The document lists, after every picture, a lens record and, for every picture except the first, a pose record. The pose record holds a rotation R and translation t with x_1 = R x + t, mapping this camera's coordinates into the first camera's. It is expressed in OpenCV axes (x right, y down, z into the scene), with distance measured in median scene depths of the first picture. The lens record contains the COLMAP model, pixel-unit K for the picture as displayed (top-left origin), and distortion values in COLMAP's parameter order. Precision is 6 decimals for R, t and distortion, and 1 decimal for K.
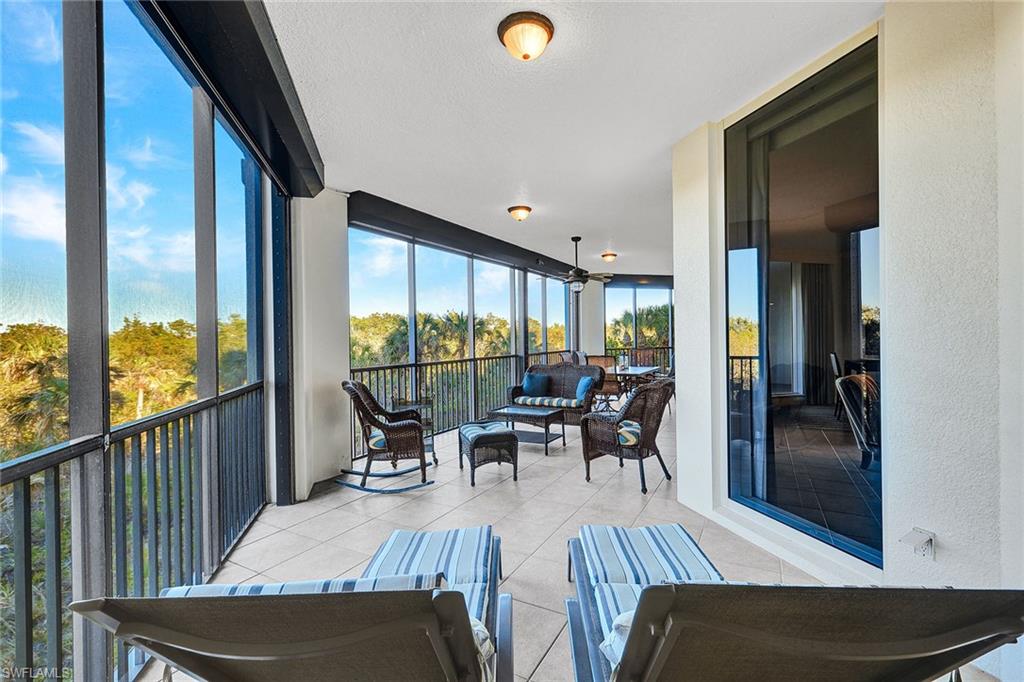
lens RADIAL K [[444.6, 0, 513.1], [0, 444.6, 337.2], [0, 0, 1]] dist [0.001860, 0.000077]
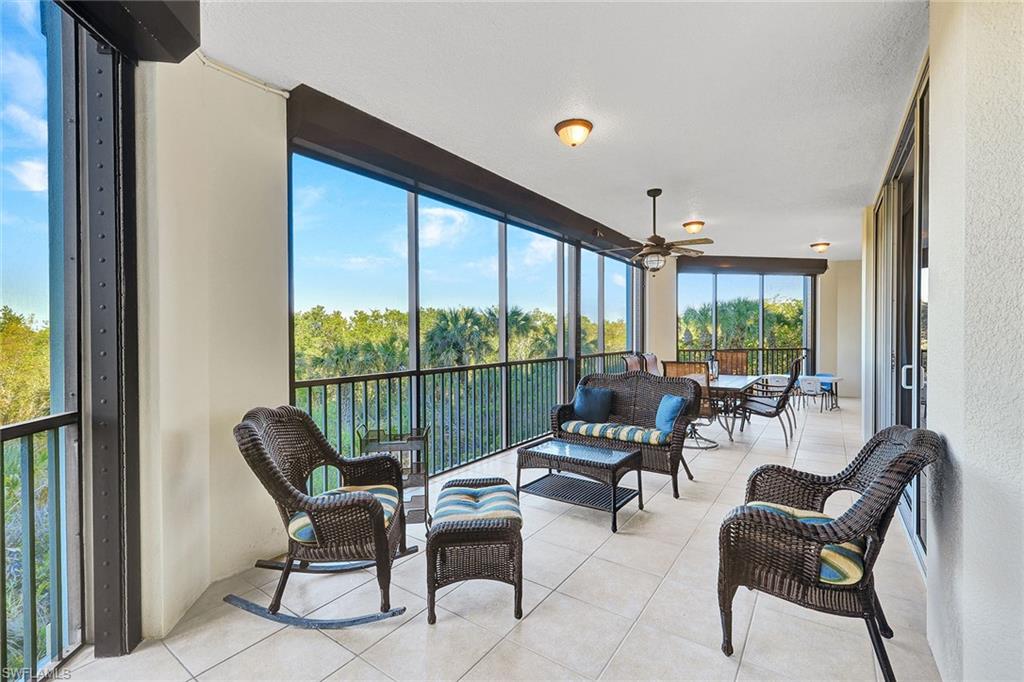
lens RADIAL K [[444.6, 0, 513.1], [0, 444.6, 337.2], [0, 0, 1]] dist [0.001860, 0.000077]
pose [[0.994272, 0.011060, -0.106310, 0.000038], [-0.010234, 0.999913, 0.008306, 0.000010], [0.106392, -0.007170, 0.994298, 0.279896]]
